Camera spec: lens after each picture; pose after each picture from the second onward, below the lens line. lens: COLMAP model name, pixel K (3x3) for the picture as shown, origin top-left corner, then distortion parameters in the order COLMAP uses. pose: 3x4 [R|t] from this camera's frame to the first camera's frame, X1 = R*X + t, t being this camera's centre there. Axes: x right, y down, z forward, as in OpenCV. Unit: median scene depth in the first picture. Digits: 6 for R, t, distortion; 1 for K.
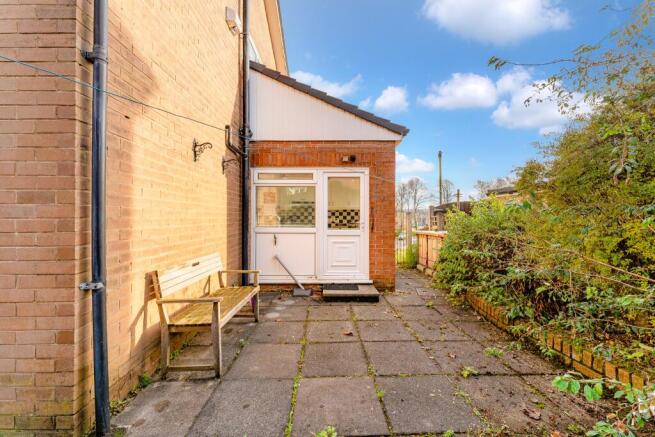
lens RADIAL K [[264.9, 0, 325.2], [0, 264.9, 219.2], [0, 0, 1]] dist [0.007349, -0.000146]
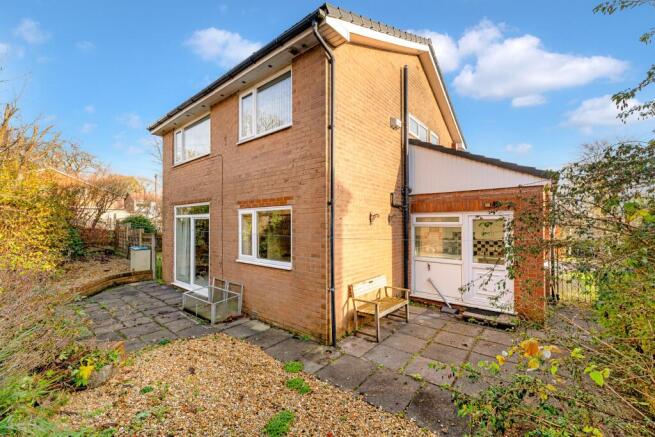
lens RADIAL K [[264.9, 0, 325.2], [0, 264.9, 219.2], [0, 0, 1]] dist [0.007349, -0.000146]
pose [[0.764066, -0.016697, -0.644922, 0.500894], [0.004228, 0.999773, -0.020875, -0.246166], [0.645124, 0.013224, 0.763964, -0.667142]]
